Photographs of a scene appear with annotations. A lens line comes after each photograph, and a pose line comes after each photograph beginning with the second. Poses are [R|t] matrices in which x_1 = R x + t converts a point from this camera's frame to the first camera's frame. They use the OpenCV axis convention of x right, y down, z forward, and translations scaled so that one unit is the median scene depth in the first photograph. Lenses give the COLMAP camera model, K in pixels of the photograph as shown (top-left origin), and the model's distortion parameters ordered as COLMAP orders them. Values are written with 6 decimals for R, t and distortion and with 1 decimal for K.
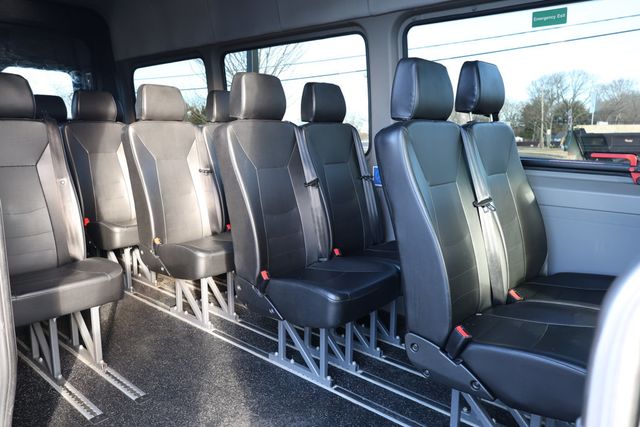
lens RADIAL K [[461.3, 0, 320.0], [0, 461.3, 213.5], [0, 0, 1]] dist [0.000499, -0.000007]
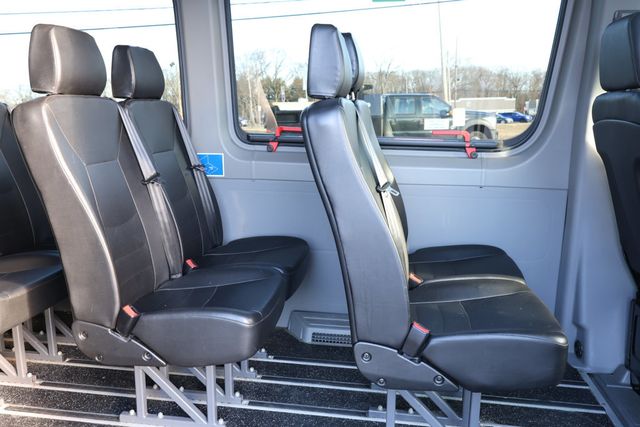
lens RADIAL K [[512.4, 0, 320.0], [0, 512.4, 213.5], [0, 0, 1]] dist [0.002279, 0.001783]
pose [[0.849987, -0.108631, 0.515482, -0.247146], [0.095737, 0.994067, 0.051623, -0.029892], [-0.518032, 0.005472, 0.855344, 0.147170]]
